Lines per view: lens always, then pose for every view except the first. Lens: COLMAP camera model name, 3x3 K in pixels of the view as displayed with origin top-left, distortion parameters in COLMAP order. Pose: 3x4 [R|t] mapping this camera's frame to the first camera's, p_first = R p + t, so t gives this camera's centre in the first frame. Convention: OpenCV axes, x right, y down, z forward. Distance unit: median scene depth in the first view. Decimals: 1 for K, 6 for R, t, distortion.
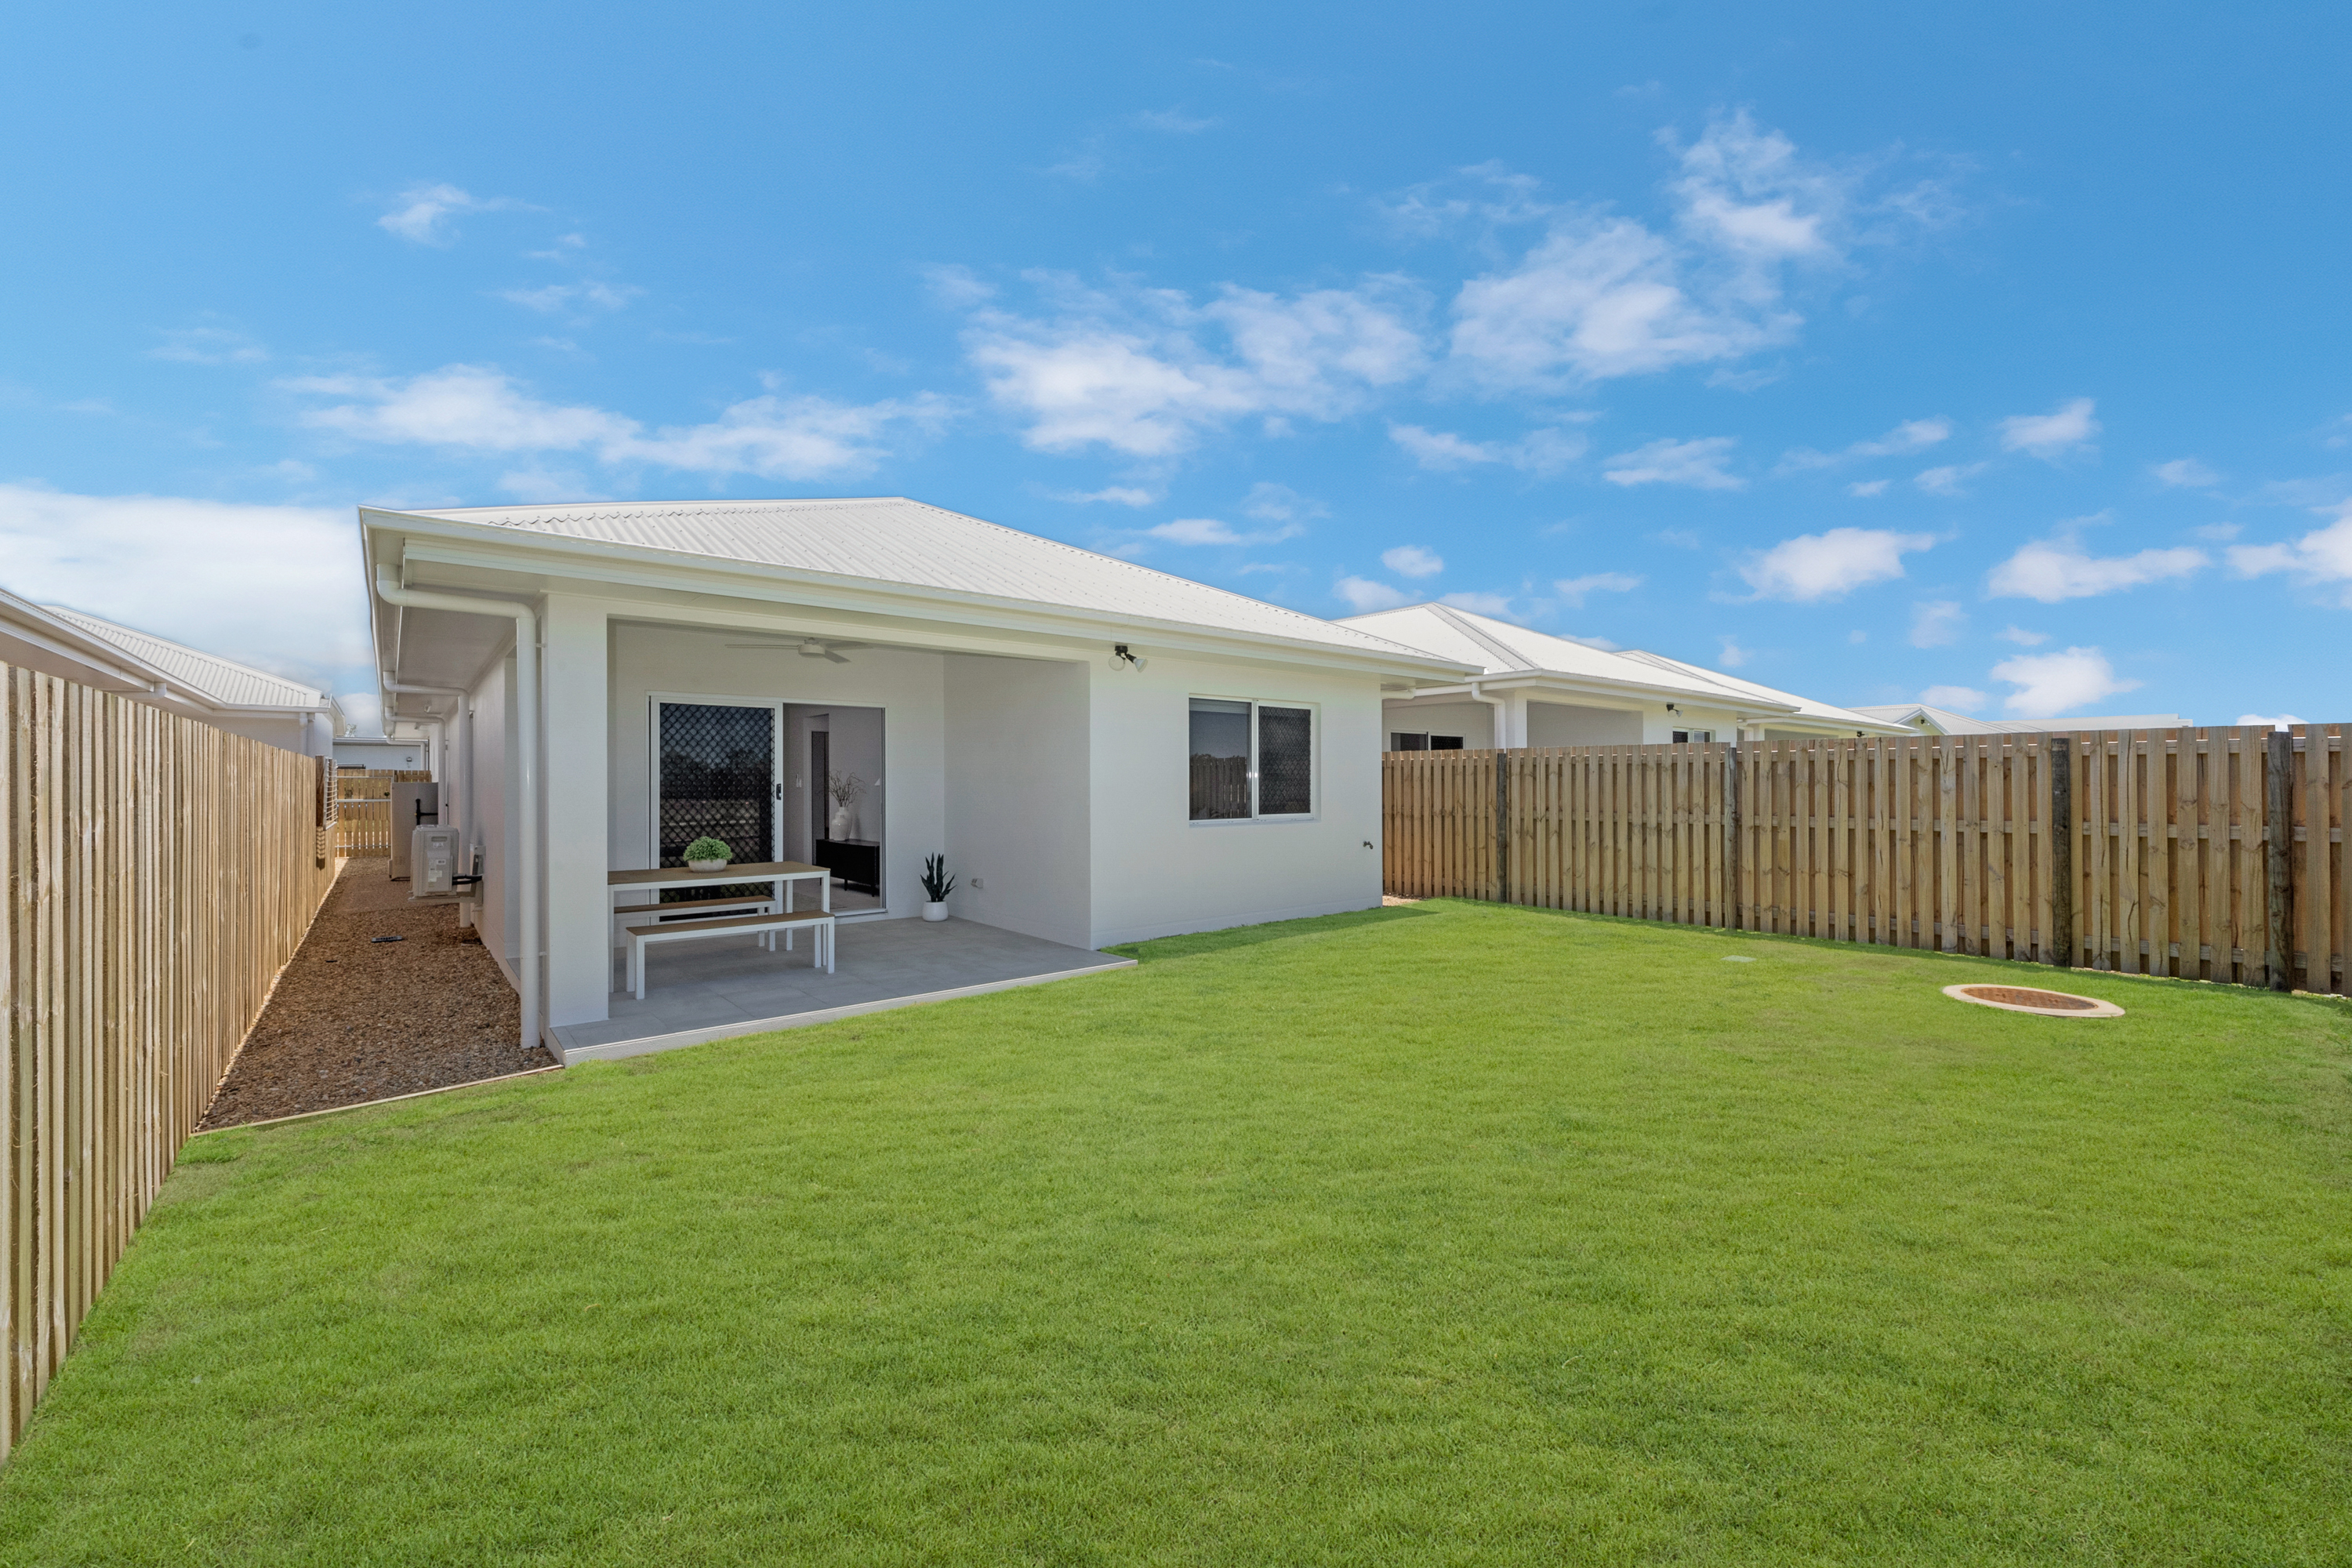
lens RADIAL K [[941.0, 0, 1176.6], [0, 941.0, 796.1], [0, 0, 1]] dist [0.002551, 0.000177]
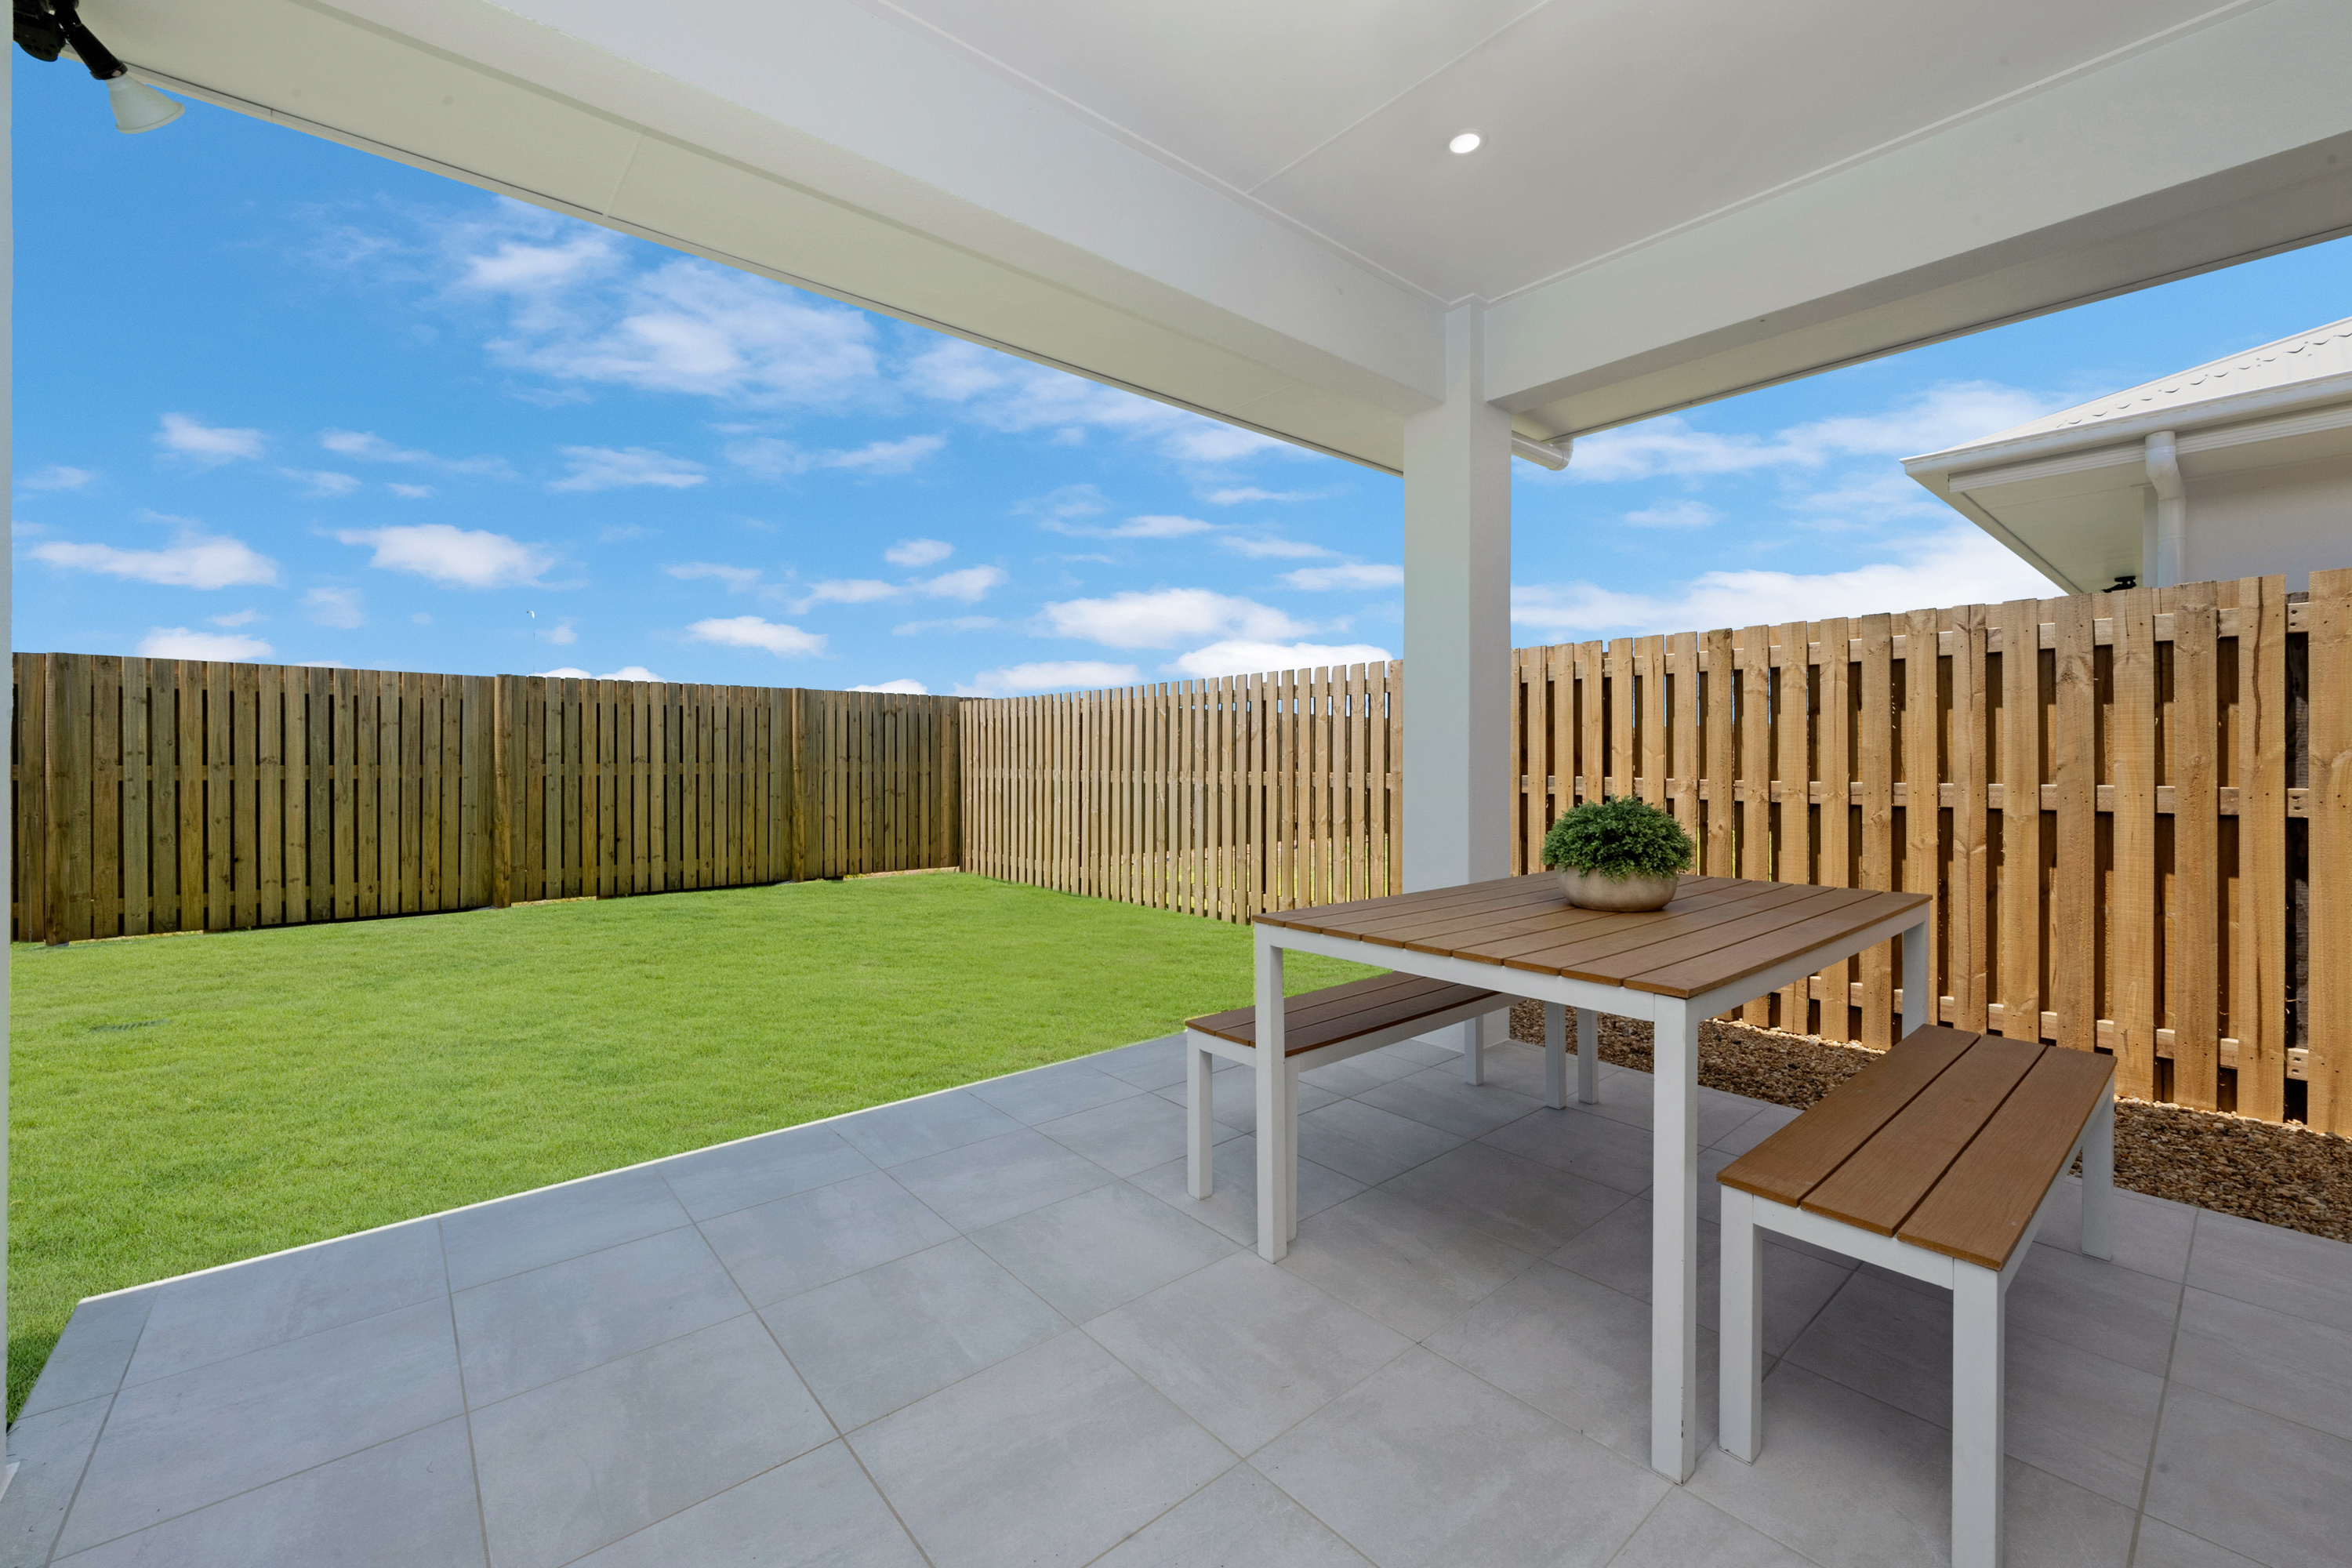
lens RADIAL K [[941.0, 0, 1179.8], [0, 941.0, 796.2], [0, 0, 1]] dist [0.002551, 0.000177]
pose [[0.999895, -0.000055, -0.014464, 0.907757], [0.000288, 0.999870, 0.016105, 0.015603], [0.014461, -0.016108, 0.999766, -0.163225]]
